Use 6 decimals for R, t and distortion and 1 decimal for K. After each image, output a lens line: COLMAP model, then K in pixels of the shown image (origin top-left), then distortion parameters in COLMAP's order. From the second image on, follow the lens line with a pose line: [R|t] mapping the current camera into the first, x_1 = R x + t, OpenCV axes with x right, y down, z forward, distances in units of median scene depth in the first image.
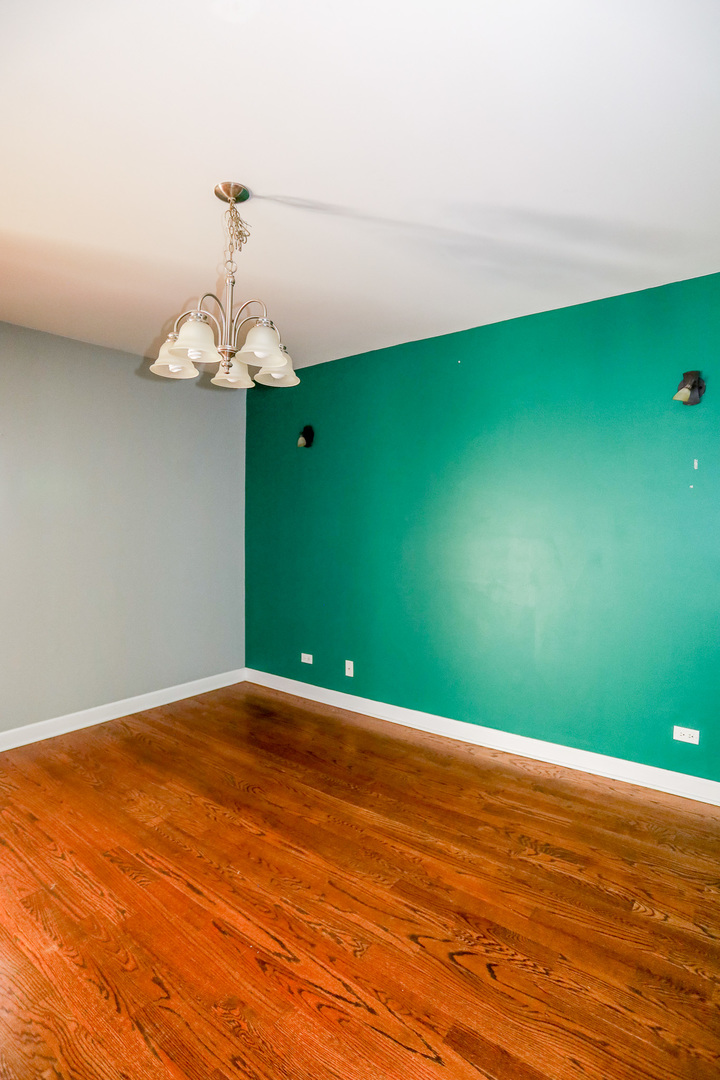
lens RADIAL K [[530.5, 0, 356.2], [0, 530.5, 535.9], [0, 0, 1]] dist [-0.059158, 0.016332]
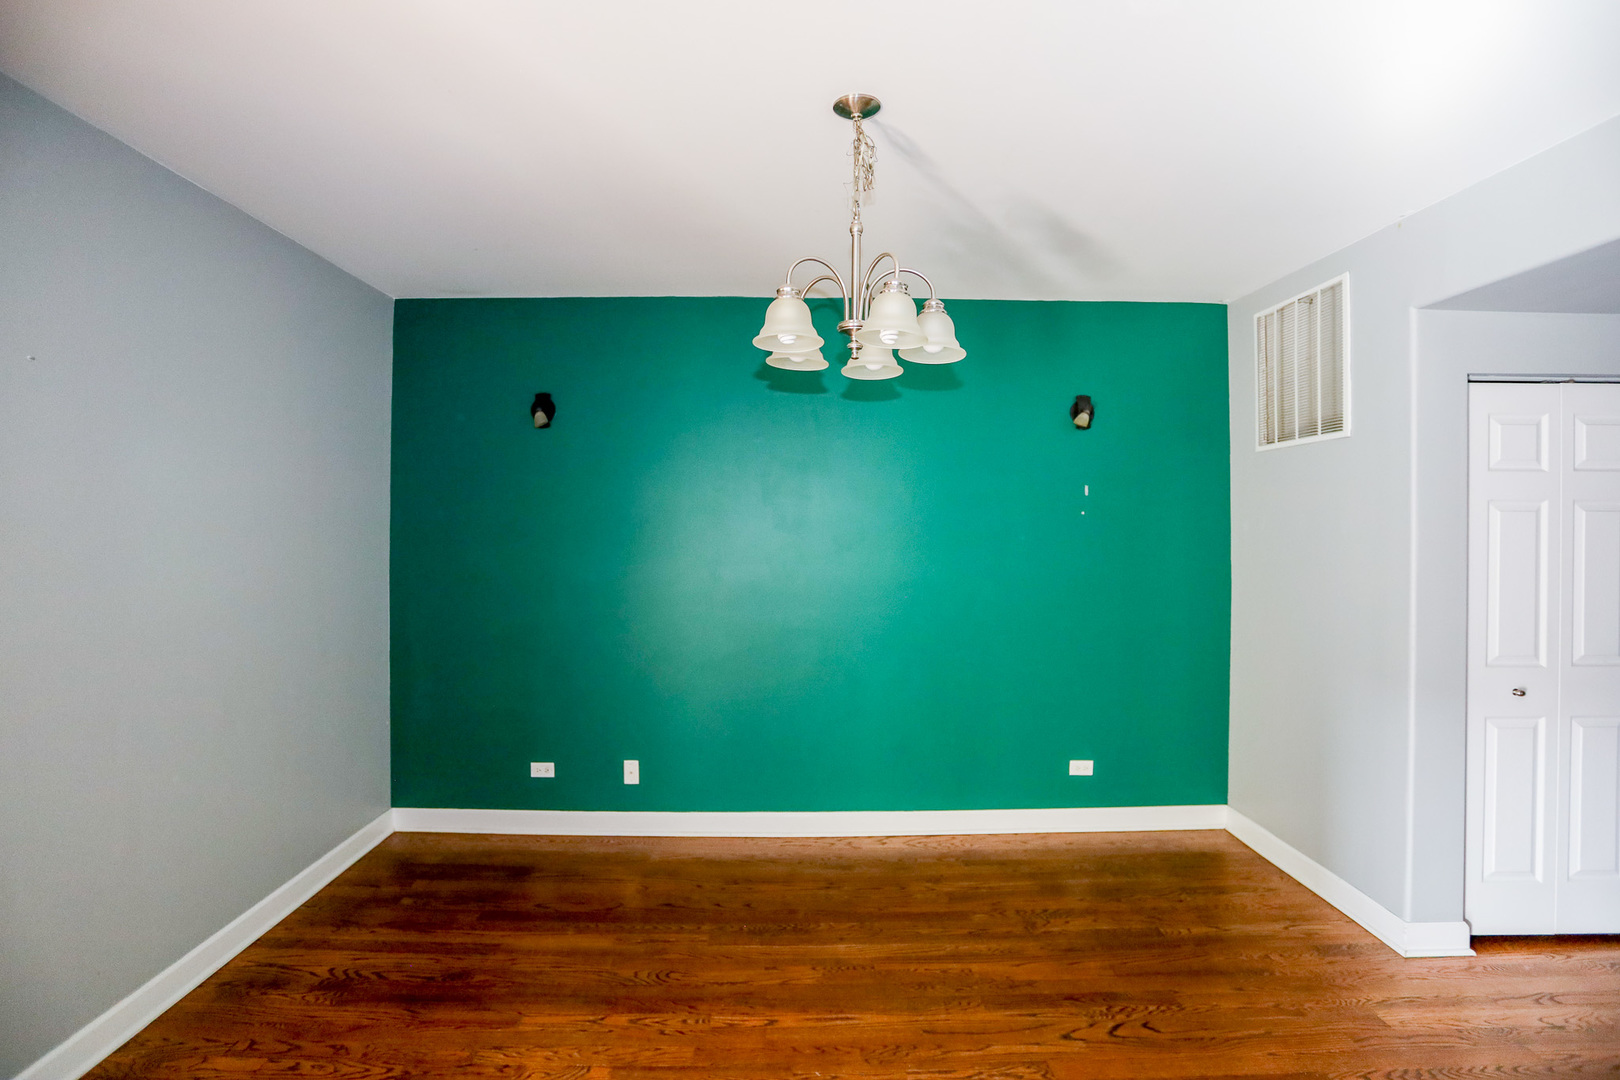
lens RADIAL K [[795.7, 0, 811.3], [0, 795.7, 535.2], [0, 0, 1]] dist [-0.059158, 0.016332]
pose [[0.779541, 0.001625, 0.626349, -0.663698], [0.008596, 0.999875, -0.013293, -0.039269], [-0.626292, 0.015746, 0.779430, 0.142996]]
